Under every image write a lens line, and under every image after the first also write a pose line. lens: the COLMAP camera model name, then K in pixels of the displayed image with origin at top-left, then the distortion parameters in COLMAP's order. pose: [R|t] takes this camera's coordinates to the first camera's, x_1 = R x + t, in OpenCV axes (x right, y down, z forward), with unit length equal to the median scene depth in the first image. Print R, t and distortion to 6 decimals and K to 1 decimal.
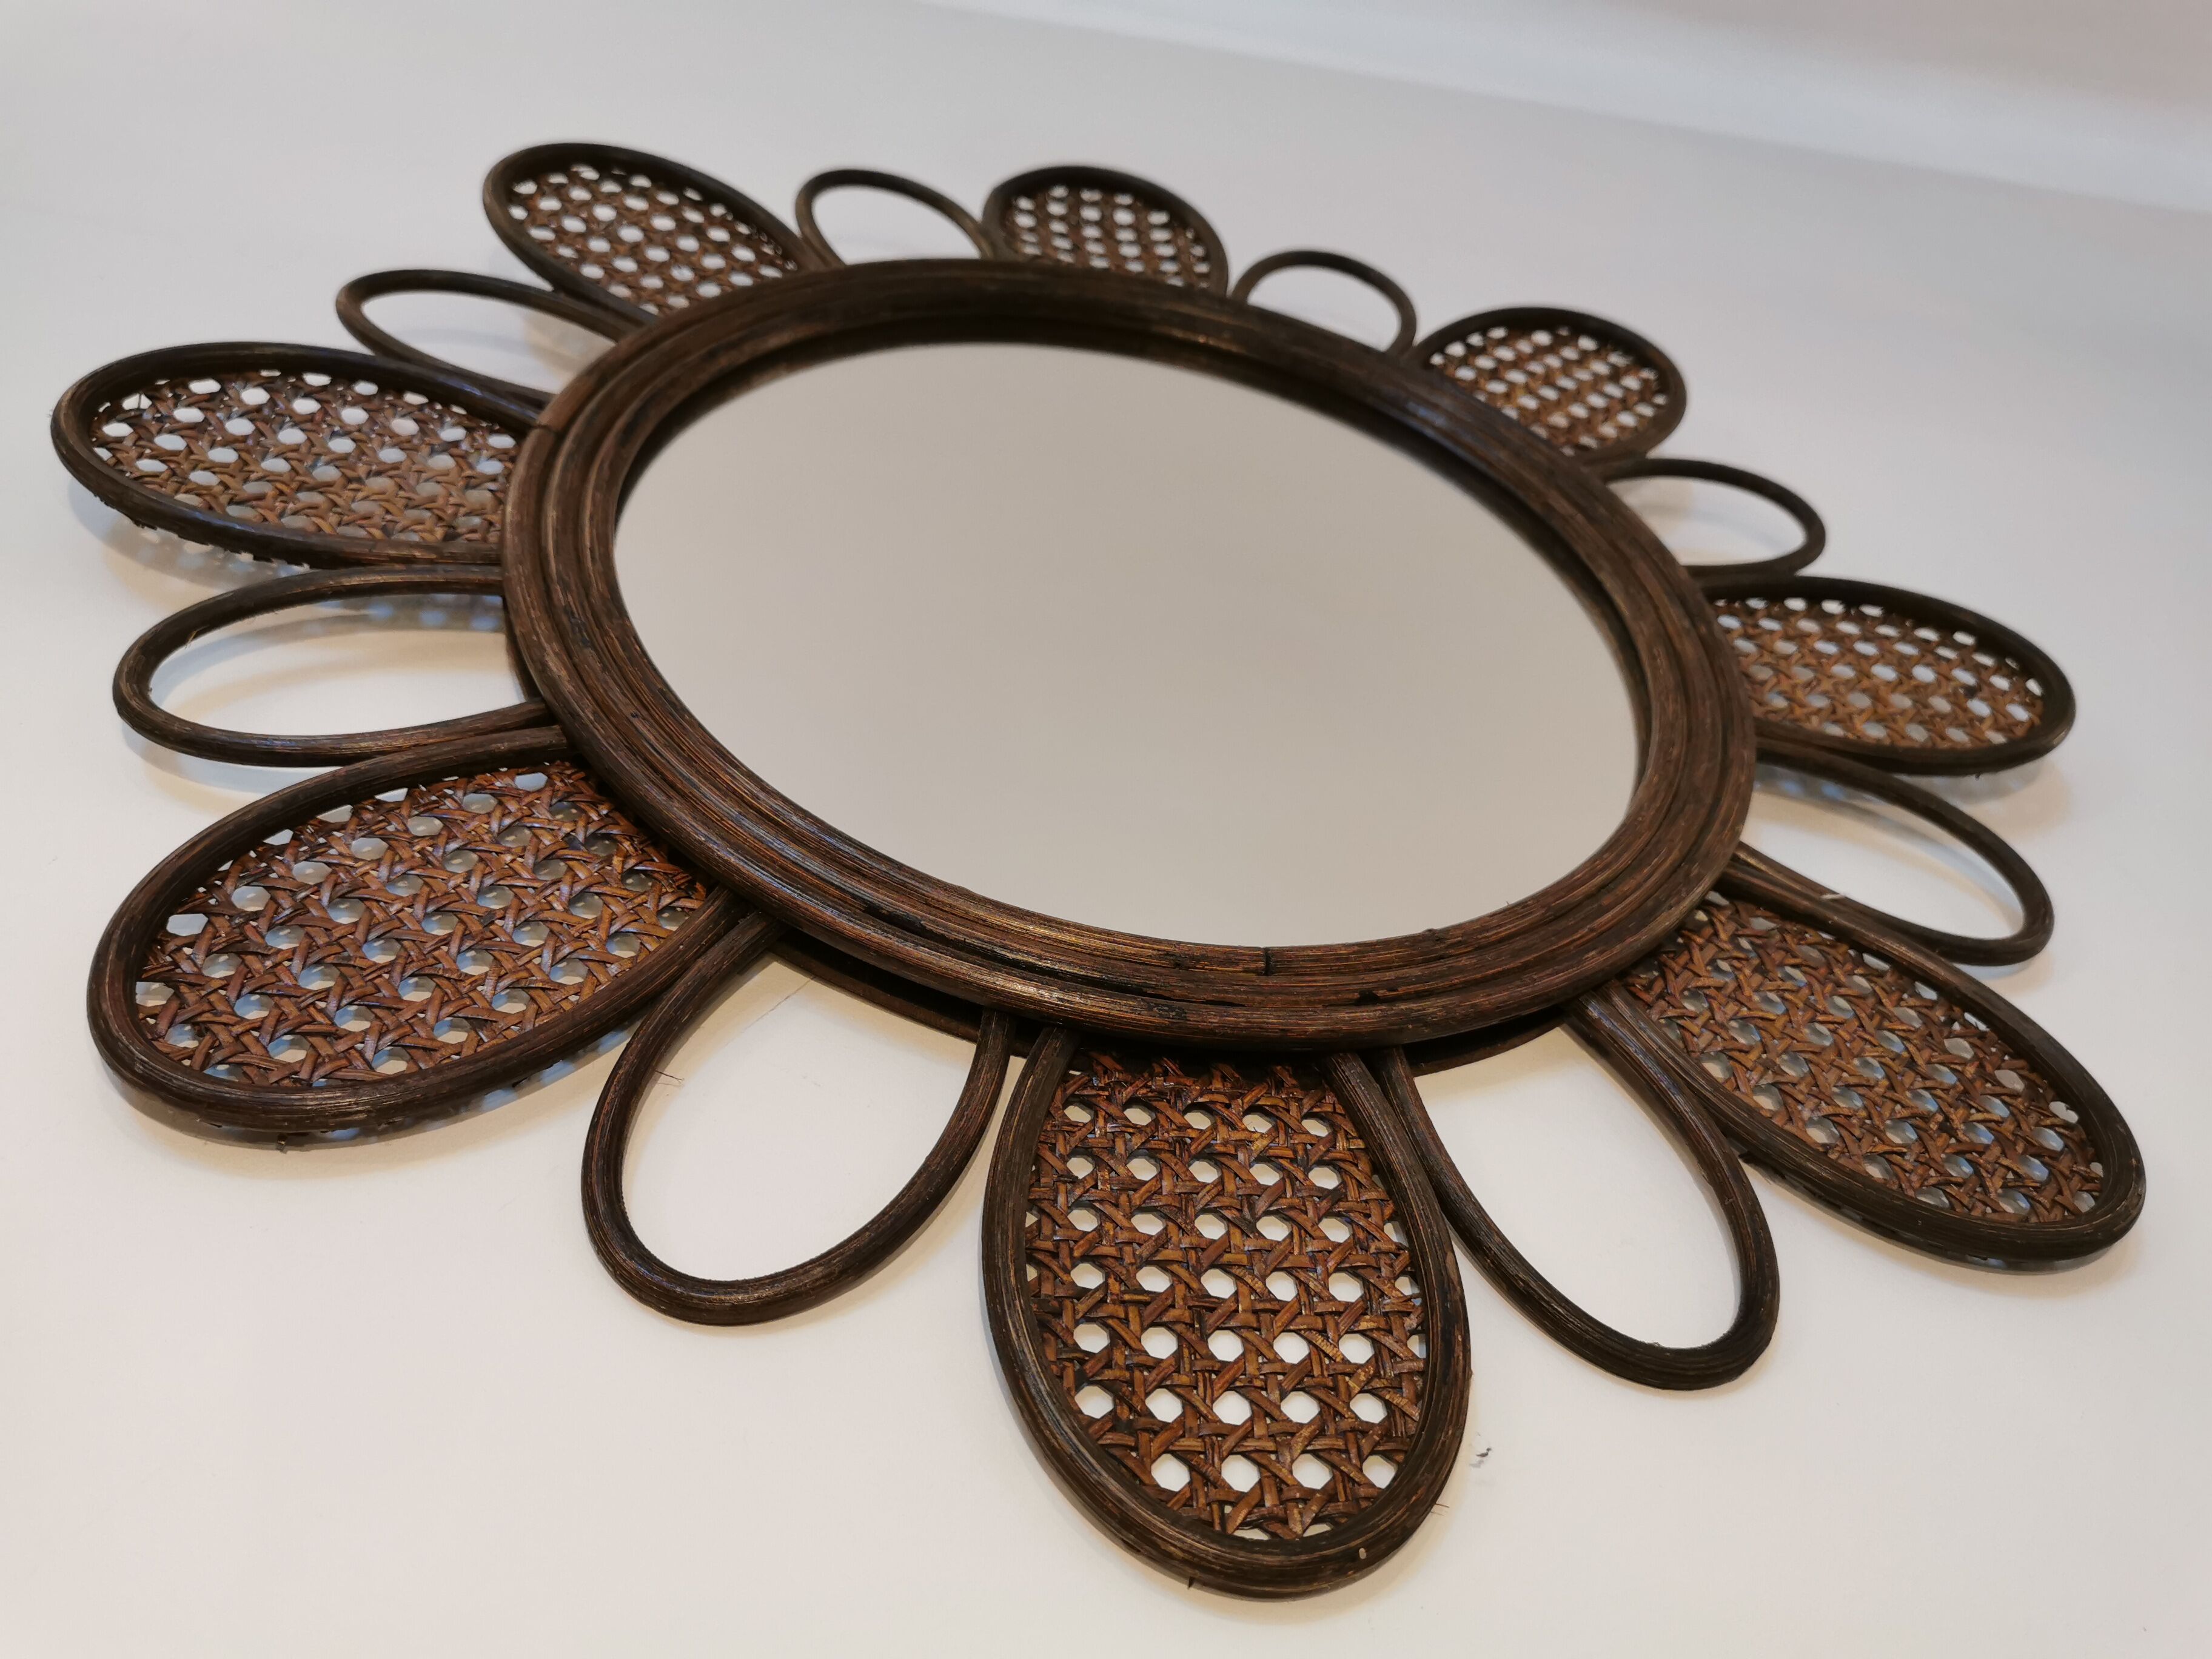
lens RADIAL K [[1728.0, 0, 1106.0], [0, 1728.0, 829.5], [0, 0, 1]] dist [0.026323, -0.001781]
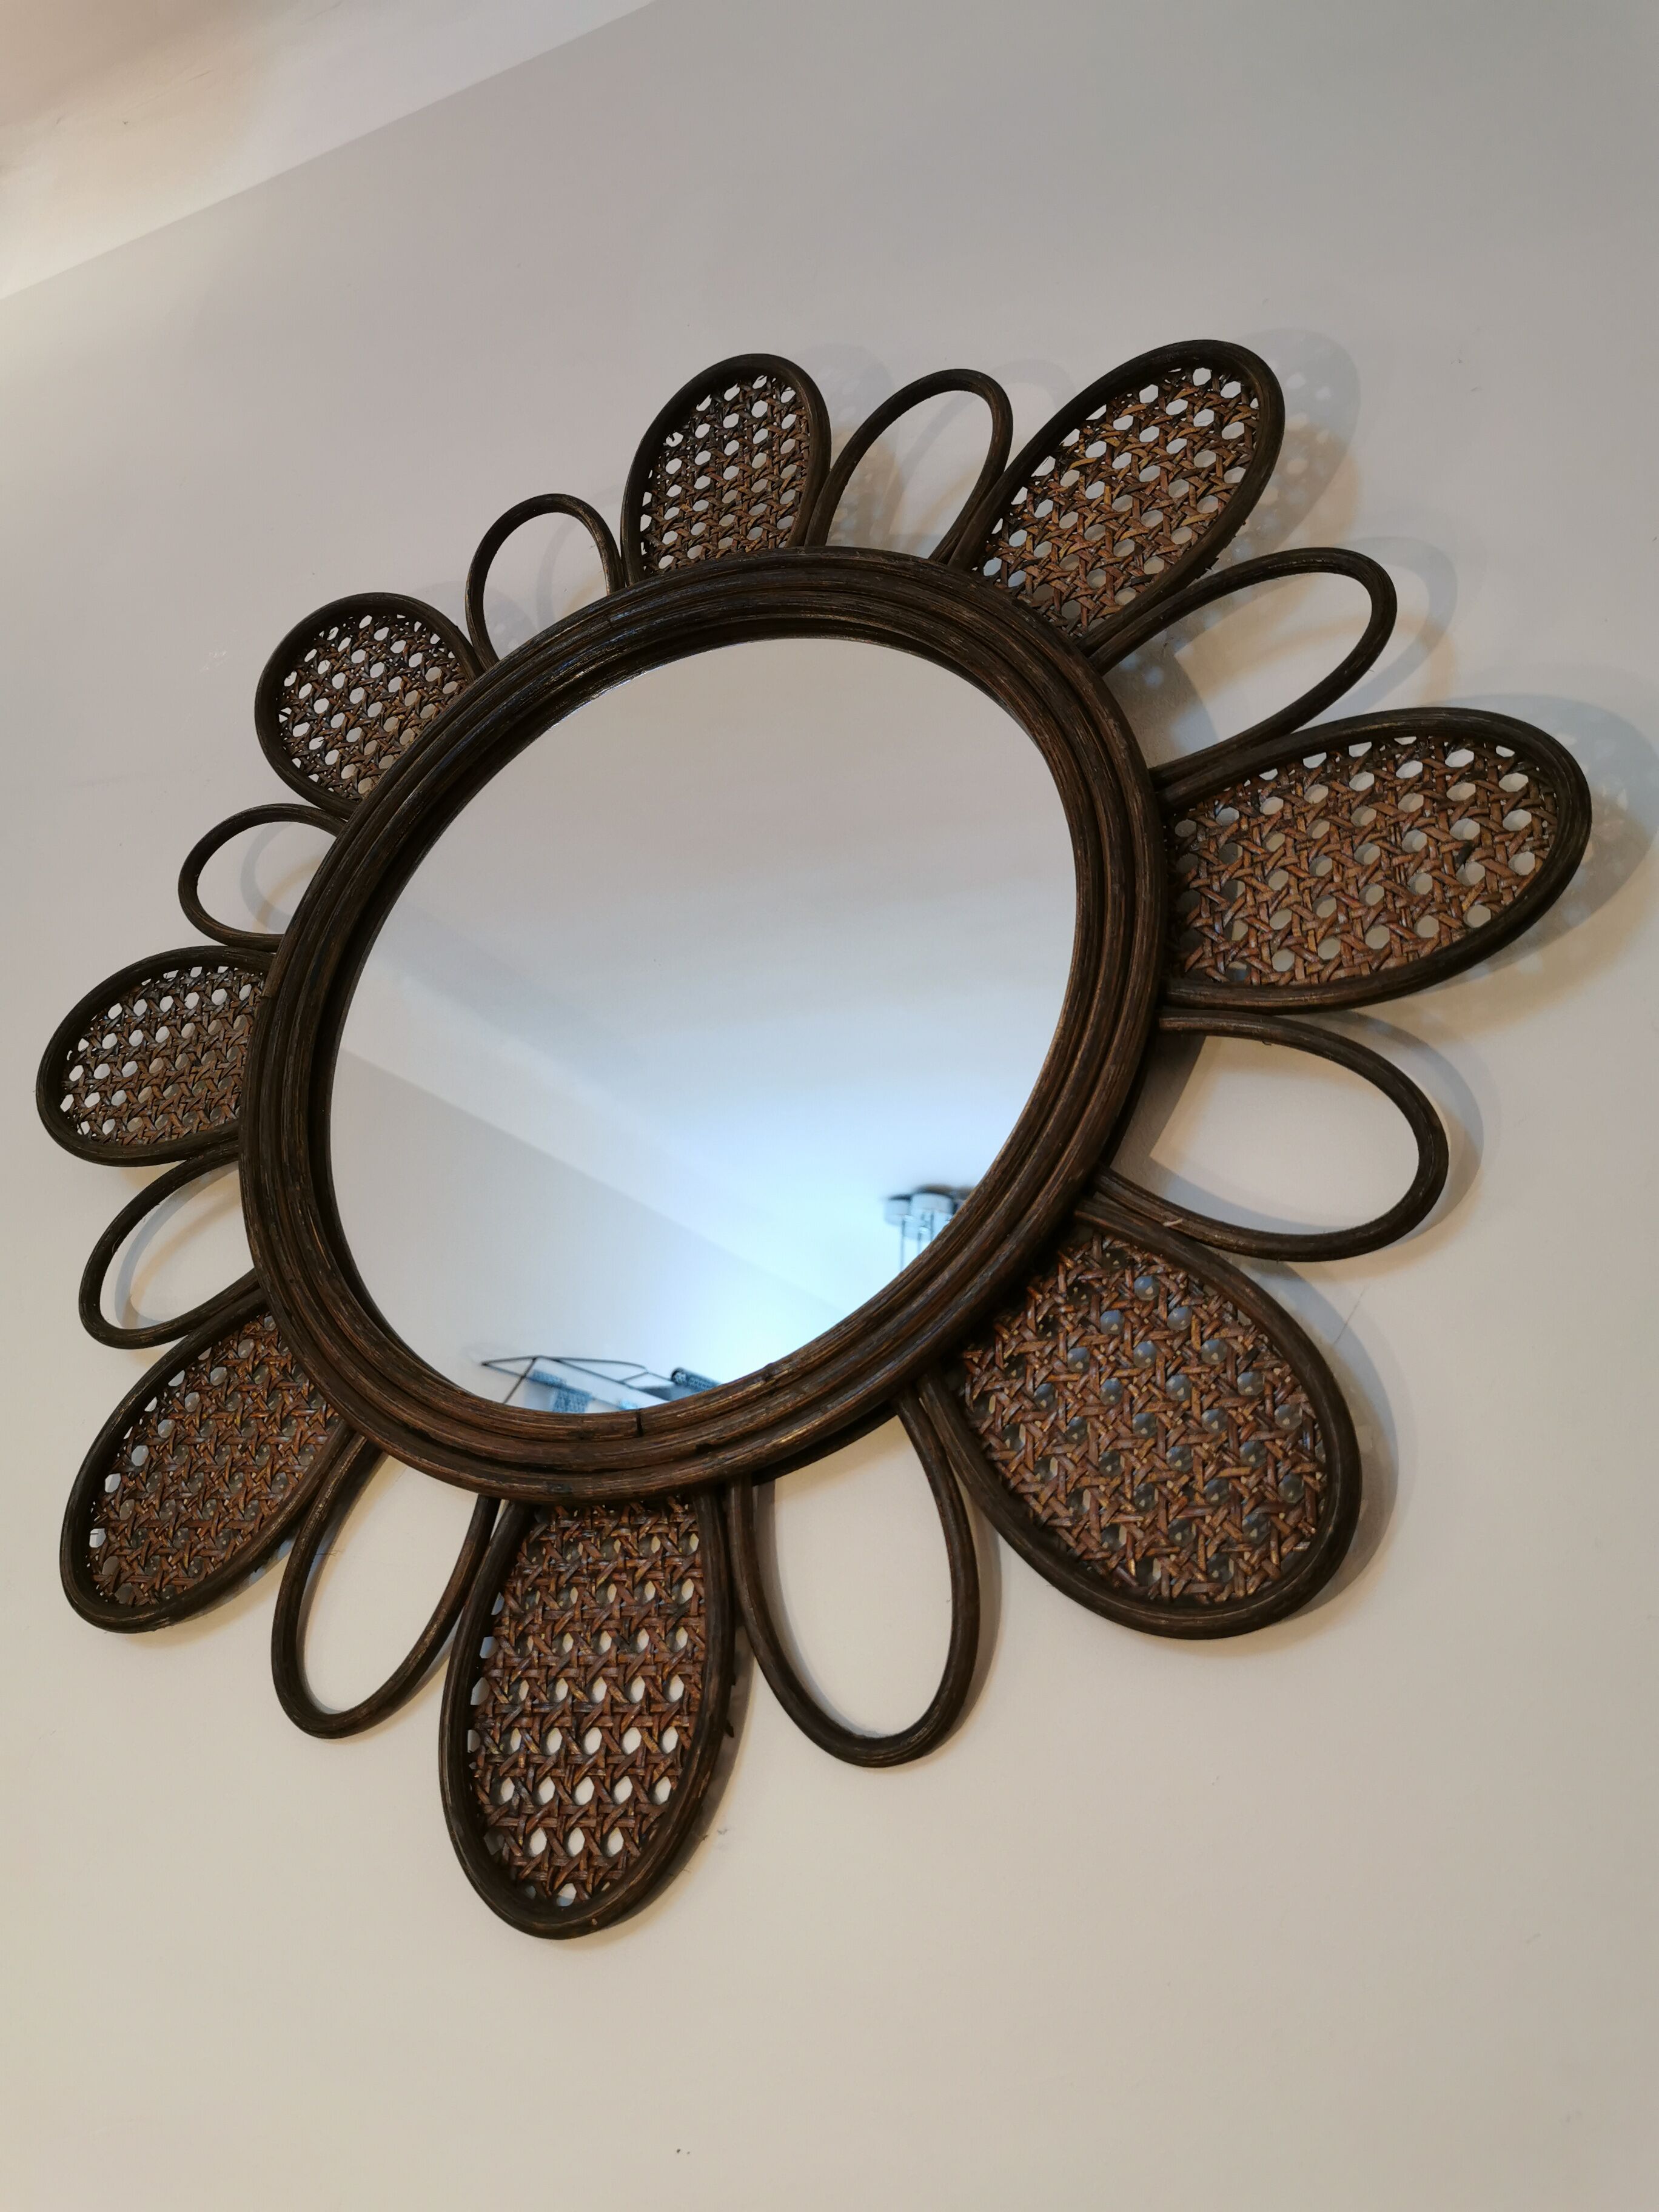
lens RADIAL K [[1700.5, 0, 859.7], [0, 1700.5, 1098.9], [0, 0, 1]] dist [0.043675, -0.004031]
pose [[0.807118, -0.155284, -0.569603, 0.987732], [0.360207, 0.893934, 0.266706, -0.425061], [0.467772, -0.420439, 0.777445, 0.159705]]
